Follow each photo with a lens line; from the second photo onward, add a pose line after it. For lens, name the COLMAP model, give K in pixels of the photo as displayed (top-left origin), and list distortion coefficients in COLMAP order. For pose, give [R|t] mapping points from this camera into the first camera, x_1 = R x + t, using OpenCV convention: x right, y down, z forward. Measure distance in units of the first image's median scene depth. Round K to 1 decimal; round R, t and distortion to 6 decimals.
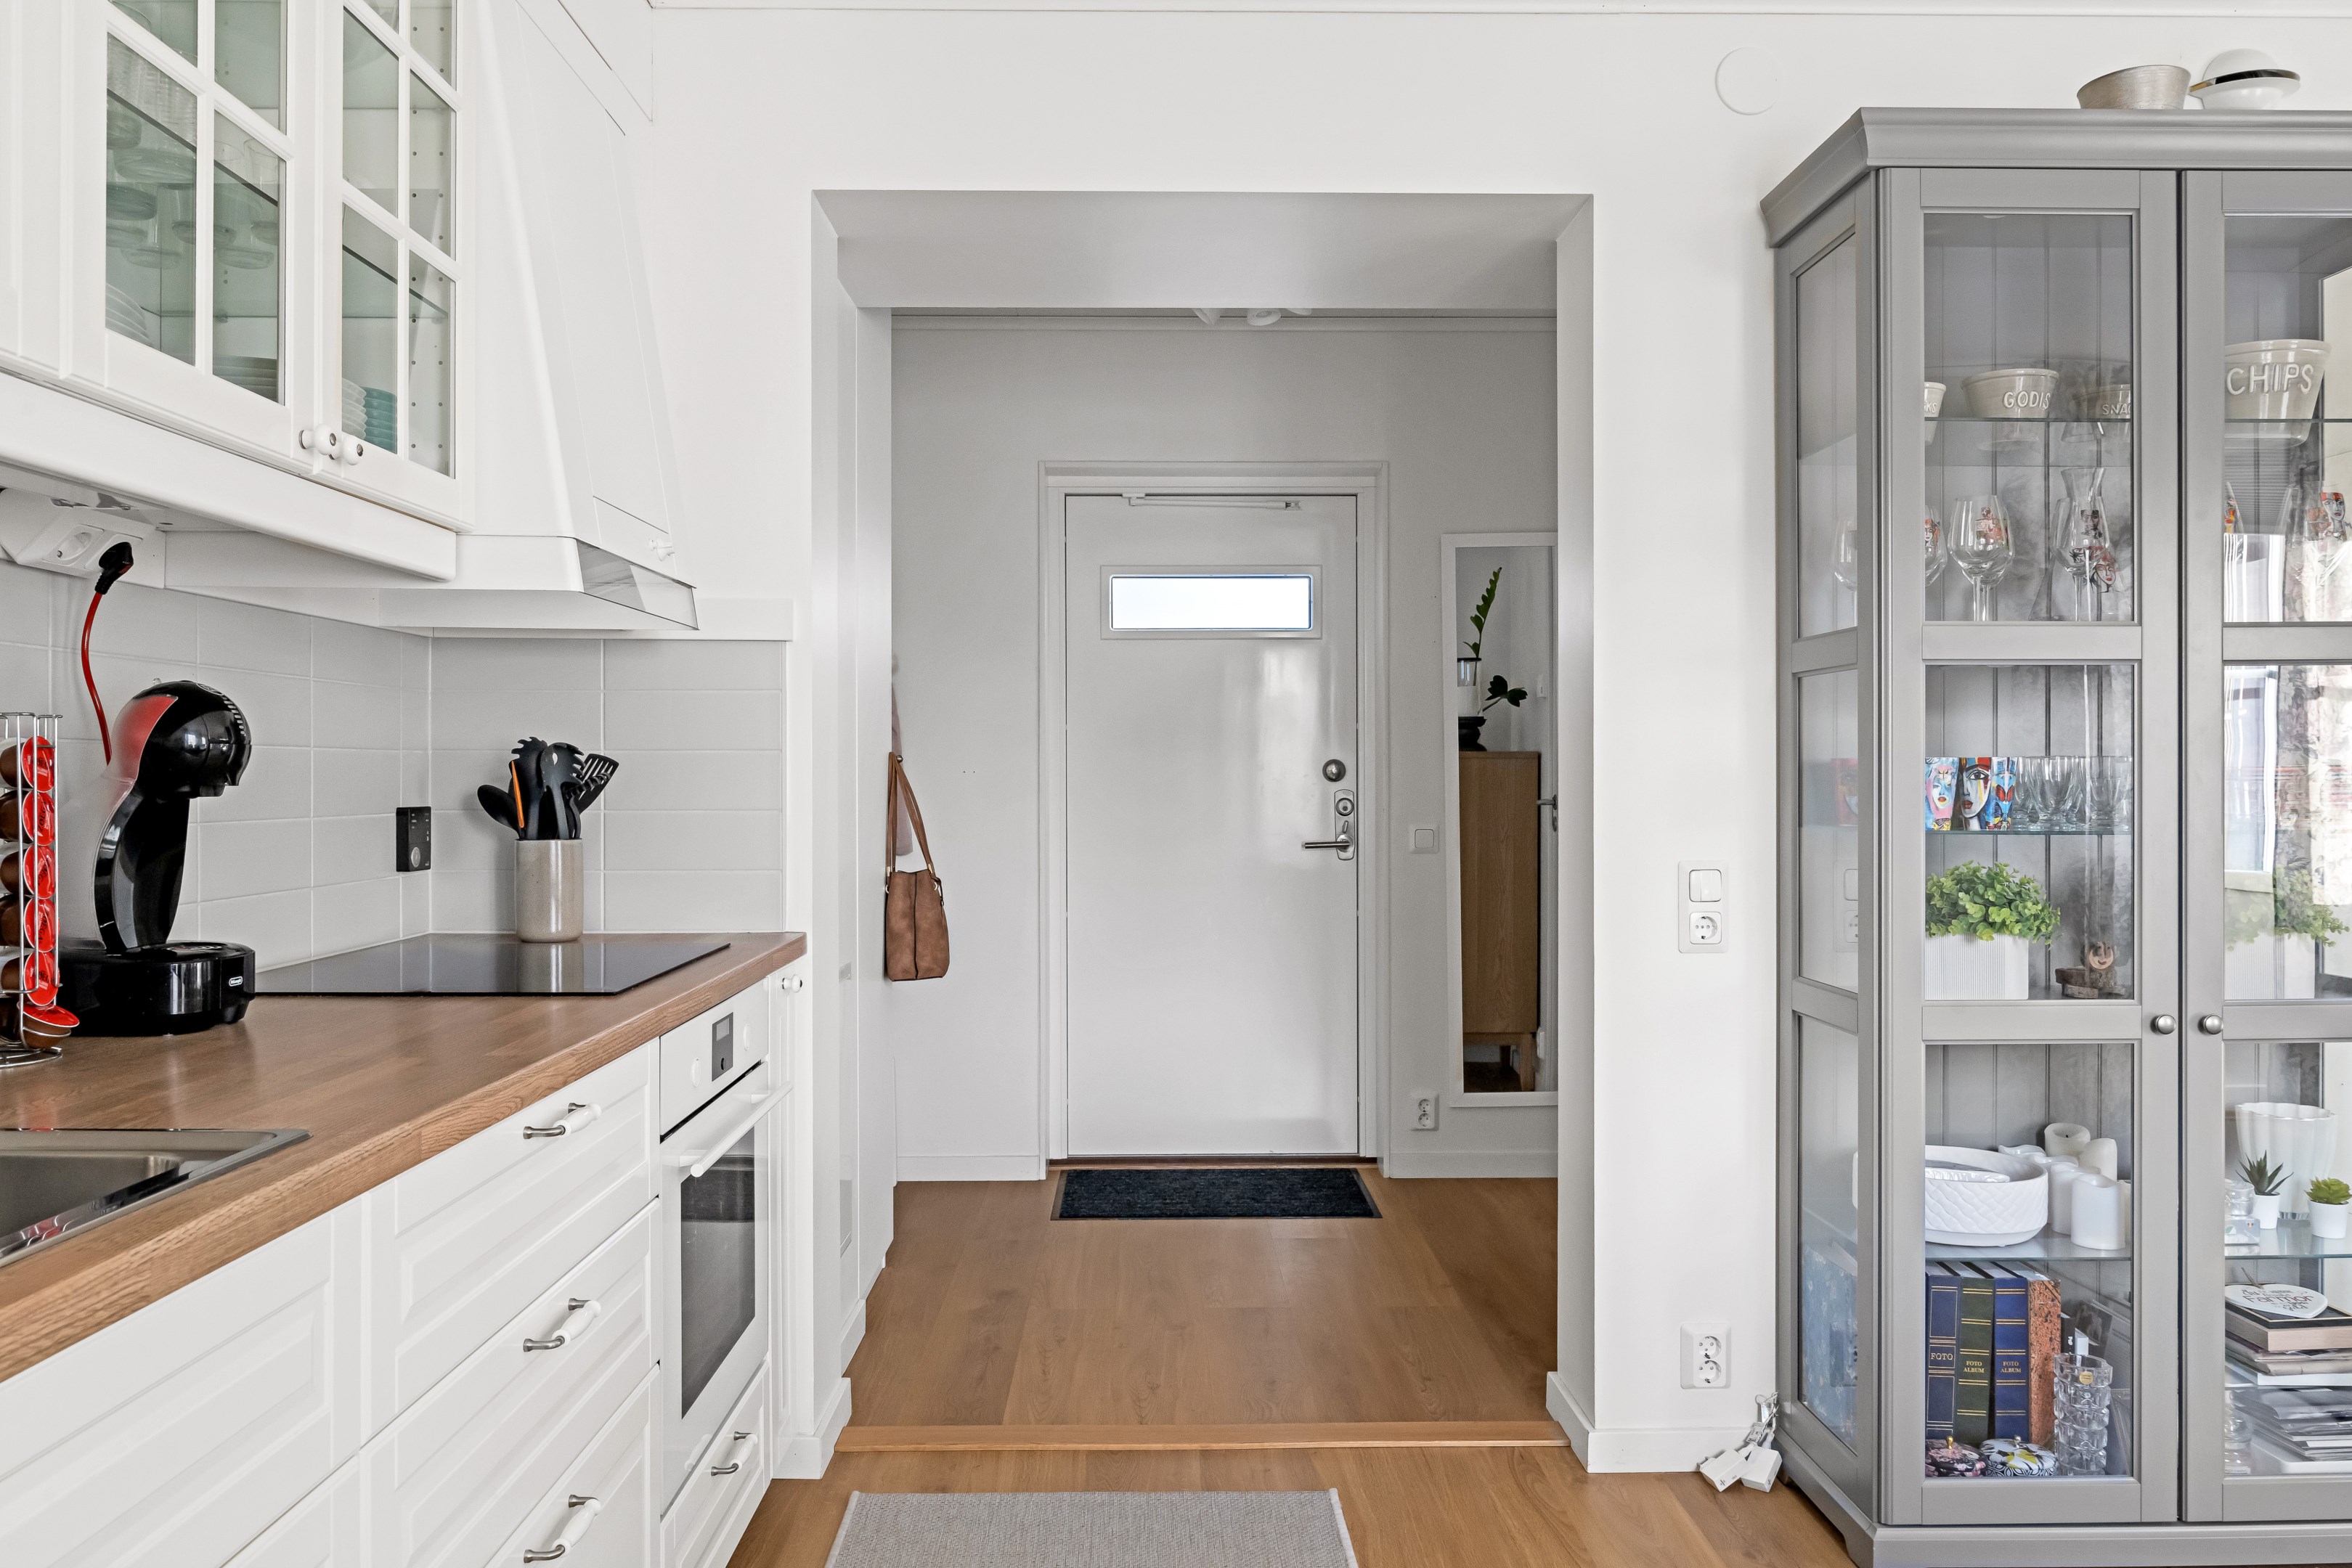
lens RADIAL K [[1765.7, 0, 1174.5], [0, 1765.7, 800.5], [0, 0, 1]] dist [-0.000638, -0.000014]
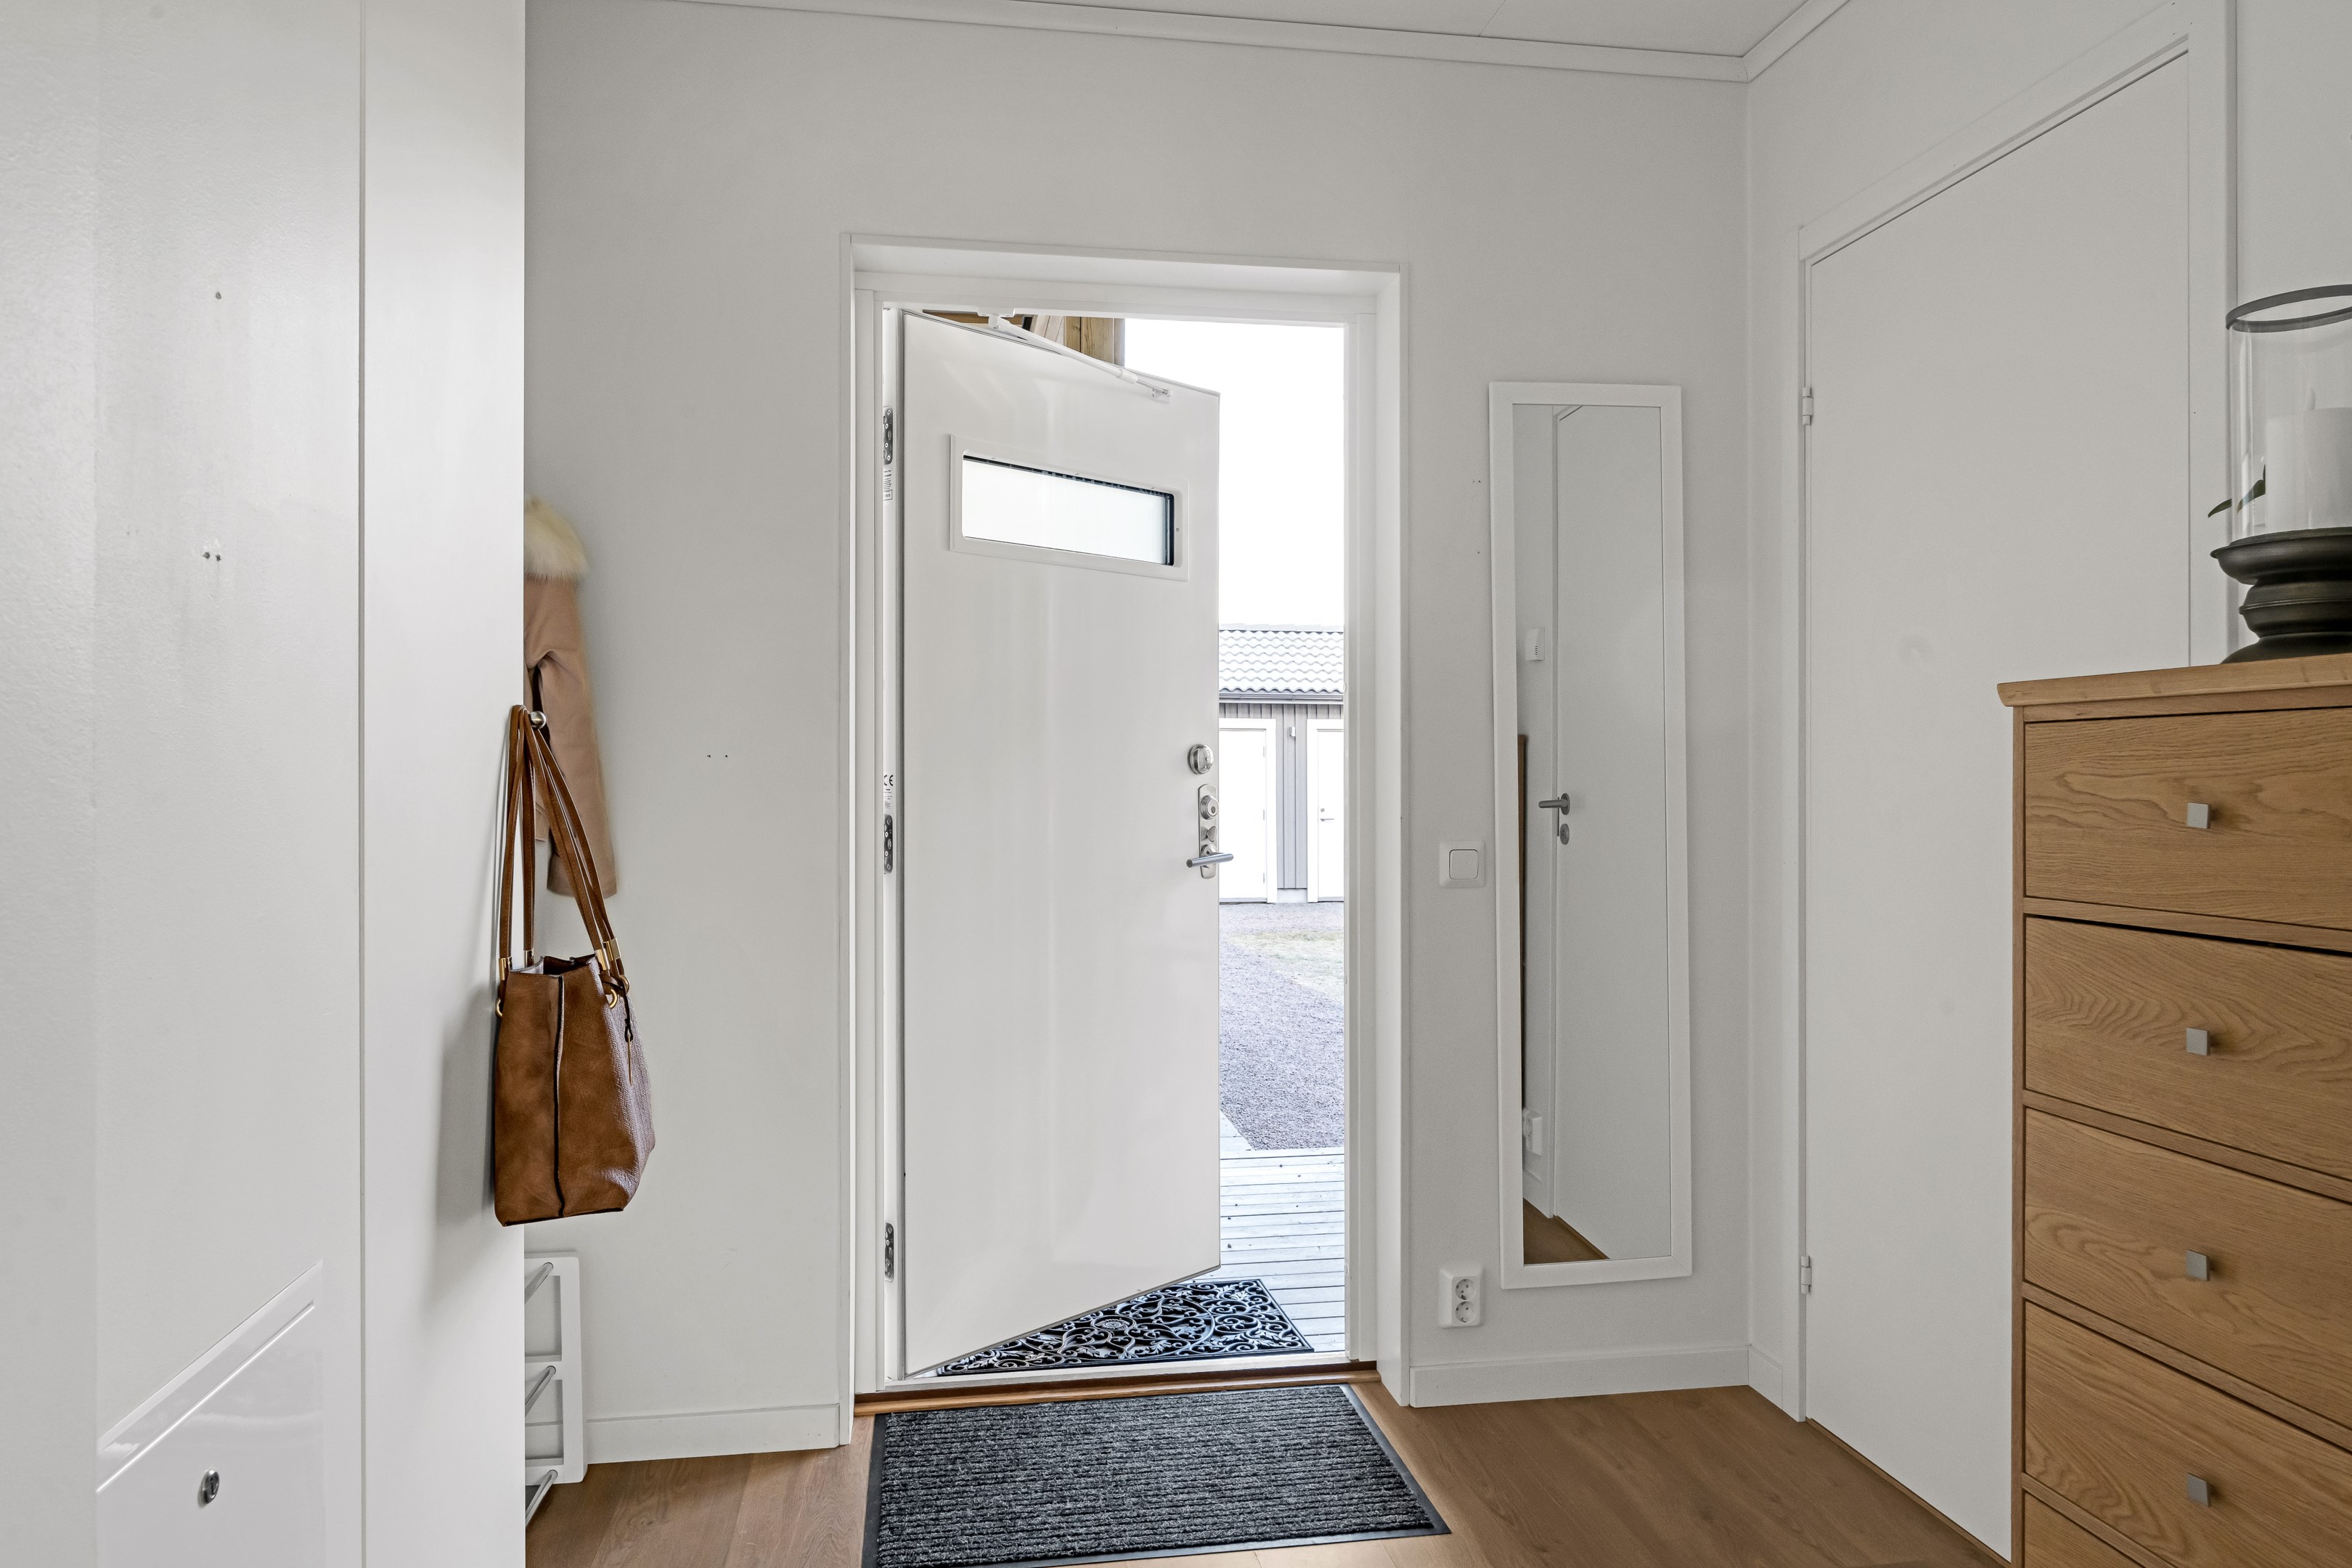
lens RADIAL K [[1705.1, 0, 1178.9], [0, 1705.1, 784.5], [0, 0, 1]] dist [0.005618, 0.000310]
pose [[0.992246, -0.000722, 0.124289, -0.034657], [0.001902, 0.999954, -0.009378, -0.001130], [-0.124276, 0.009542, 0.992202, 0.412033]]
